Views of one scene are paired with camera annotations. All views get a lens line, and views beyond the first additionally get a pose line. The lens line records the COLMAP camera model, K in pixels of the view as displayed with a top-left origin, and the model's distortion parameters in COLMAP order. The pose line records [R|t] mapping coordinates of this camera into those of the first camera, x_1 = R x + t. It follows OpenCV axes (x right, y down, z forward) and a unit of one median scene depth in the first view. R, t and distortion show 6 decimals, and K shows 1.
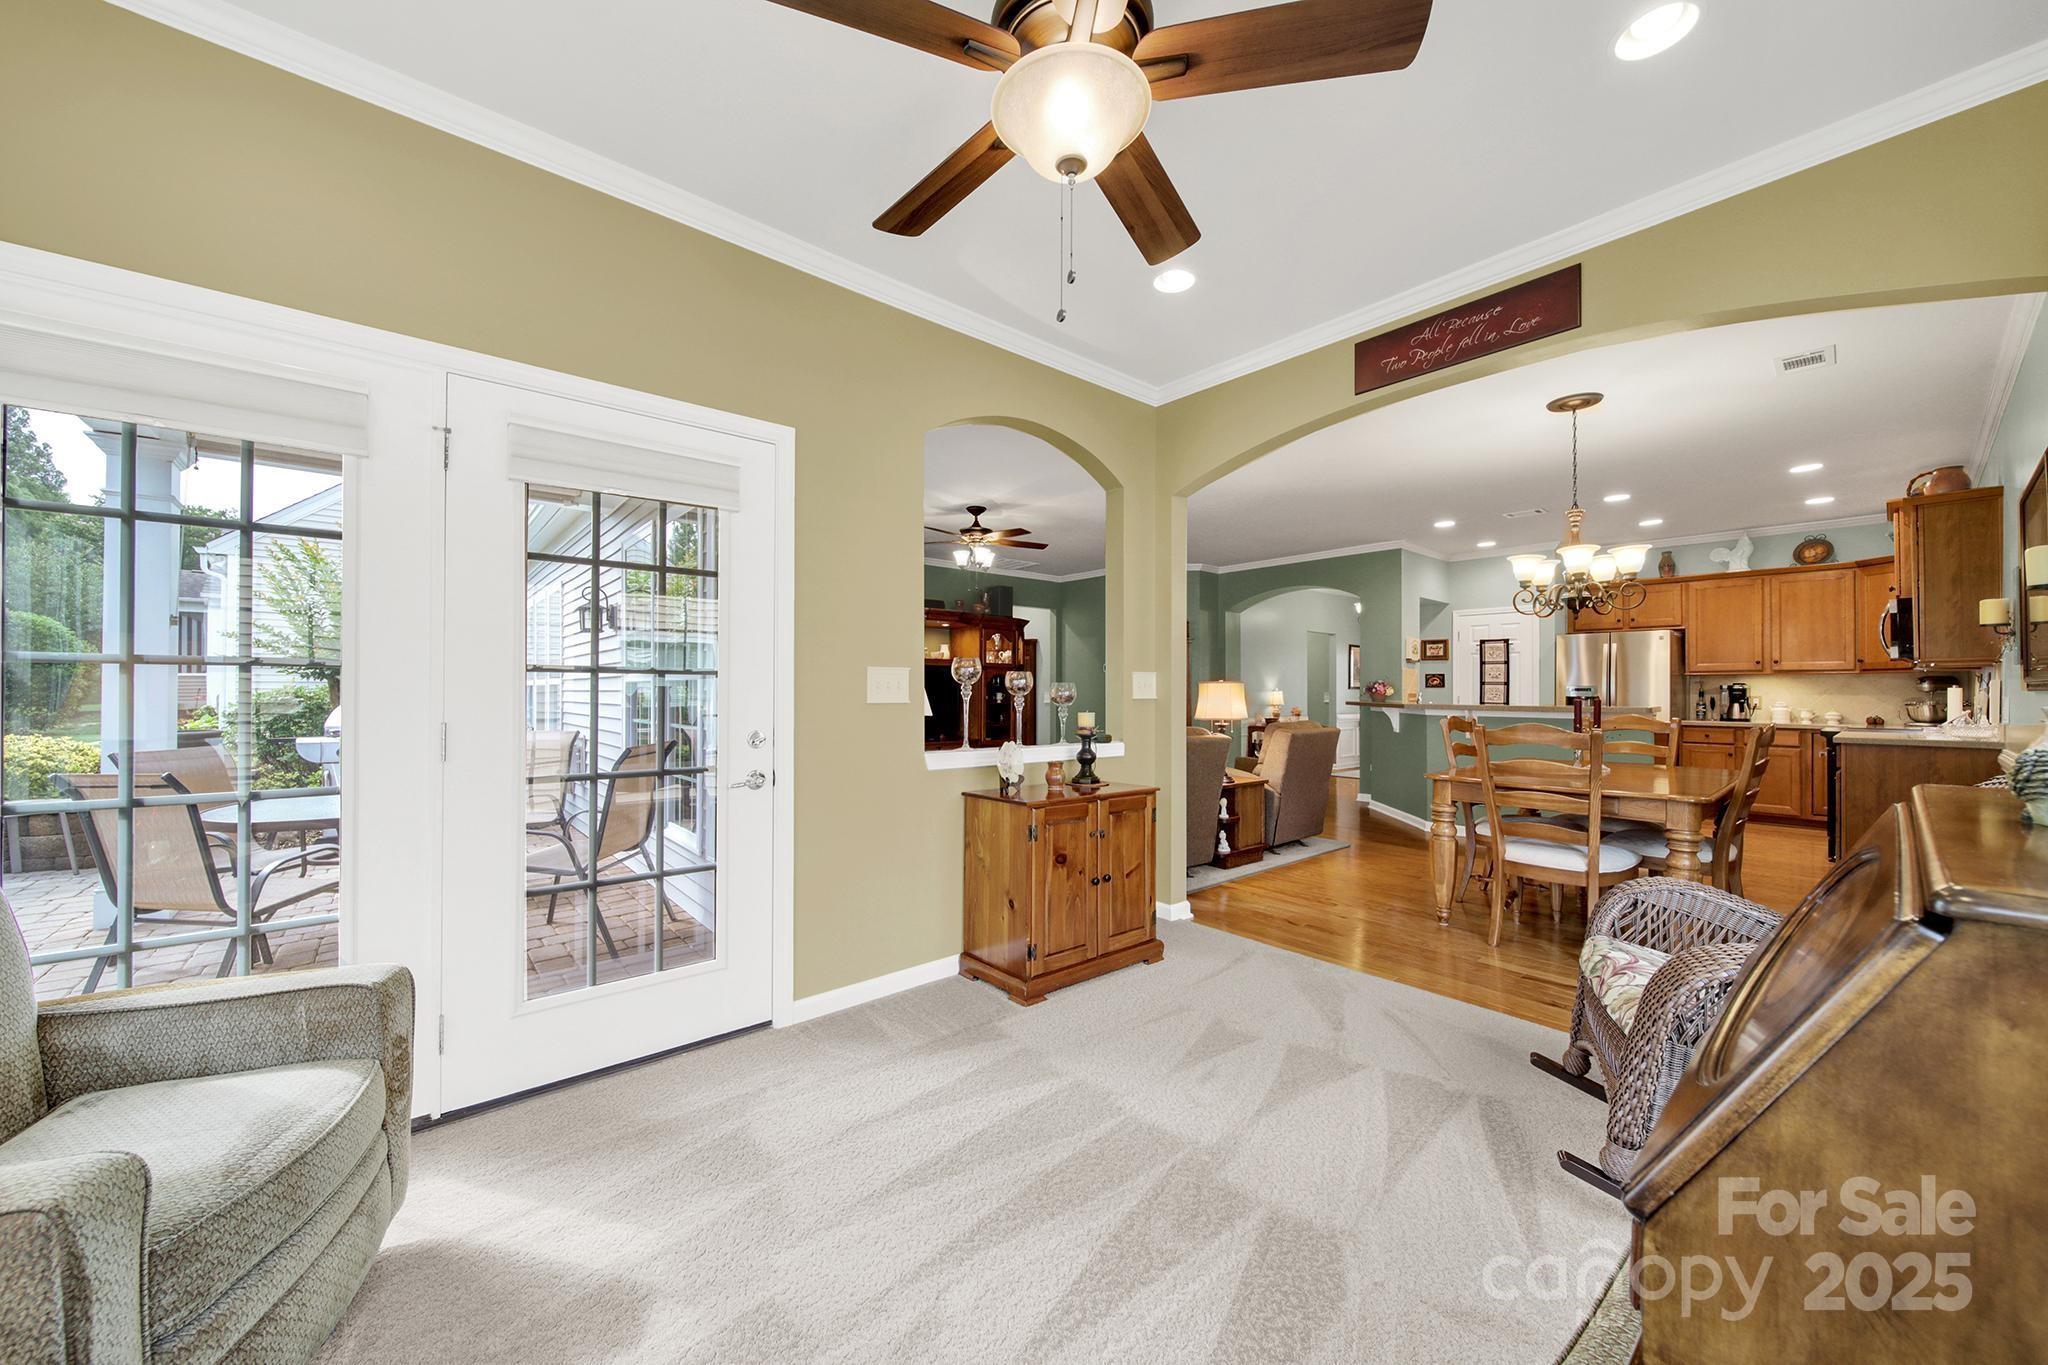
lens RADIAL K [[737.6, 0, 1022.6], [0, 737.6, 685.9], [0, 0, 1]] dist [-0.002005, -0.001512]
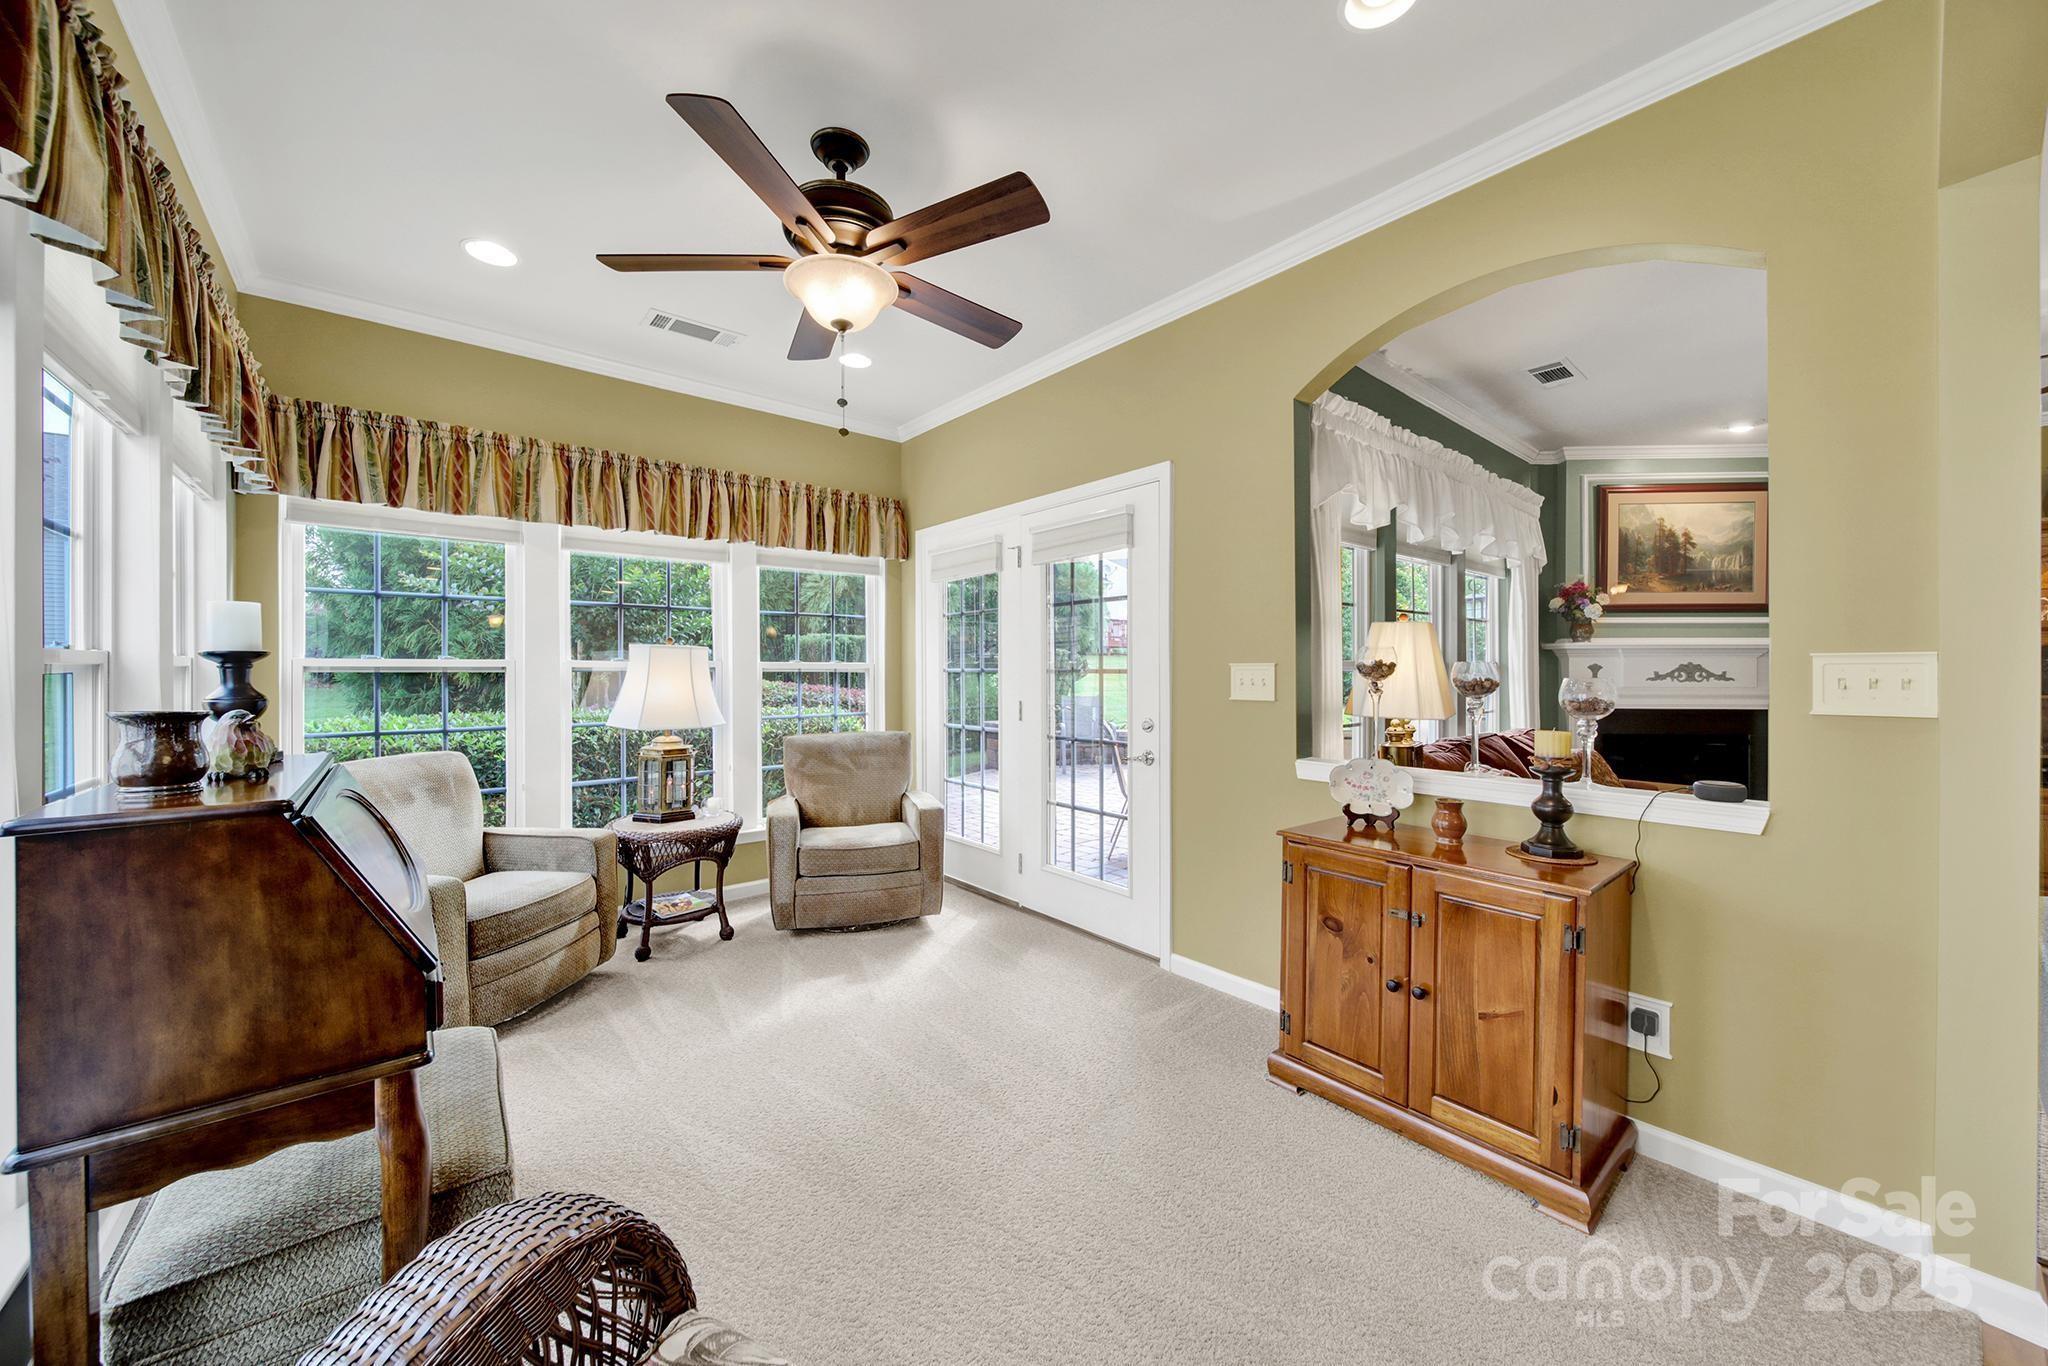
lens RADIAL K [[737.6, 0, 1017.2], [0, 737.6, 674.8], [0, 0, 1]] dist [-0.002005, -0.001512]
pose [[0.002725, 0.001272, -0.999995, 0.328768], [0.009018, 0.999958, 0.001297, -0.006011], [0.999956, -0.009021, 0.002713, 0.291368]]
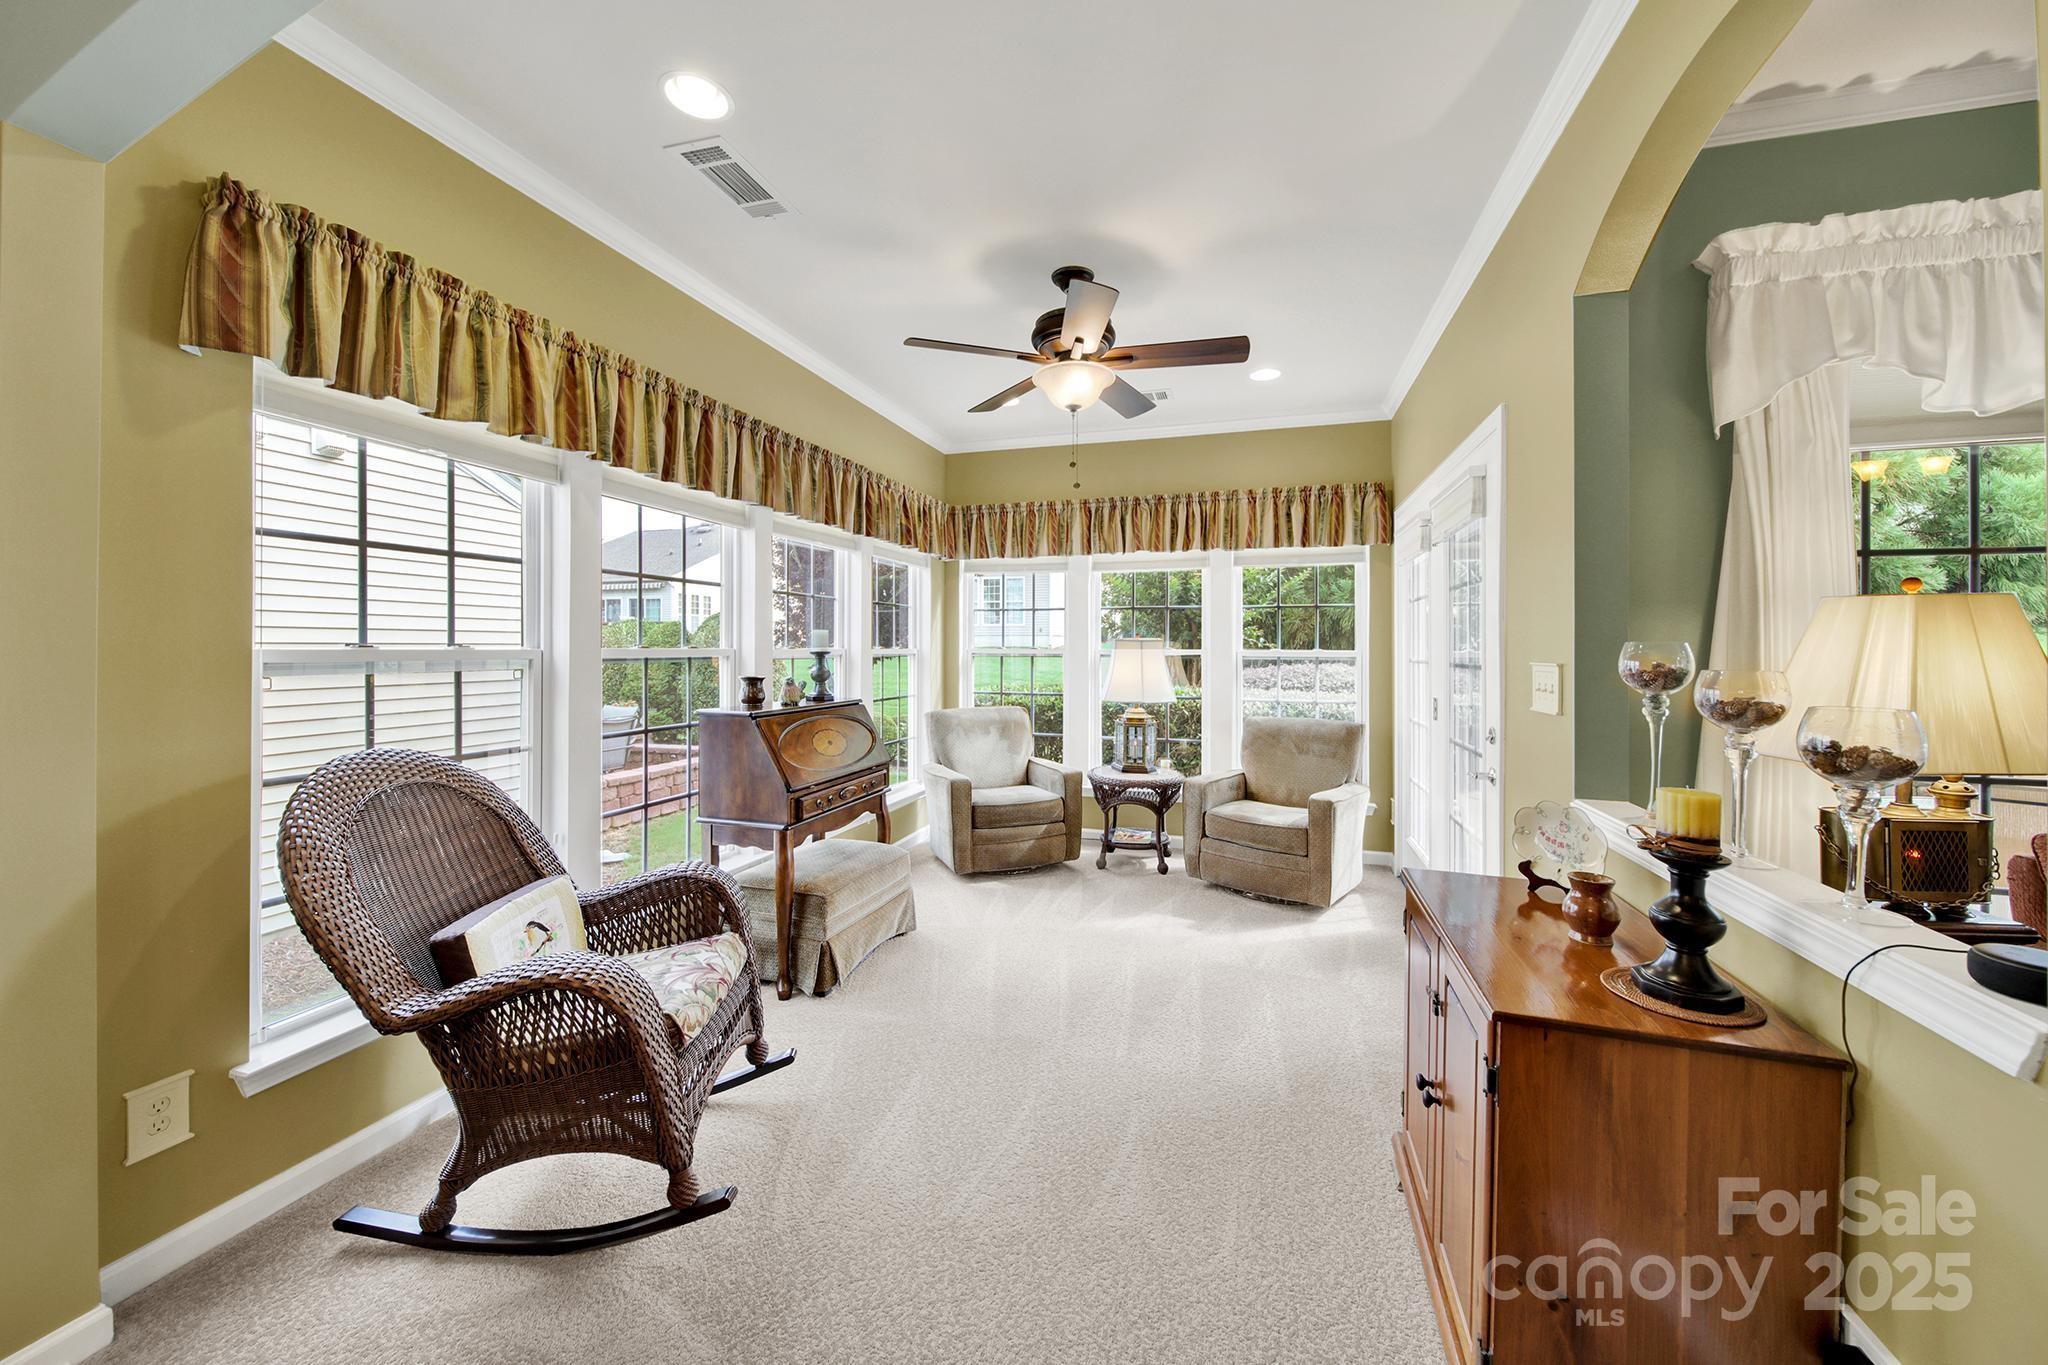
lens RADIAL K [[737.6, 0, 1022.5], [0, 737.6, 652.5], [0, 0, 1]] dist [-0.002005, -0.001512]
pose [[-0.841210, -0.004639, -0.540688, 0.267053], [-0.004035, 0.999989, -0.002302, -0.013450], [0.540693, 0.000245, -0.841220, 0.560536]]
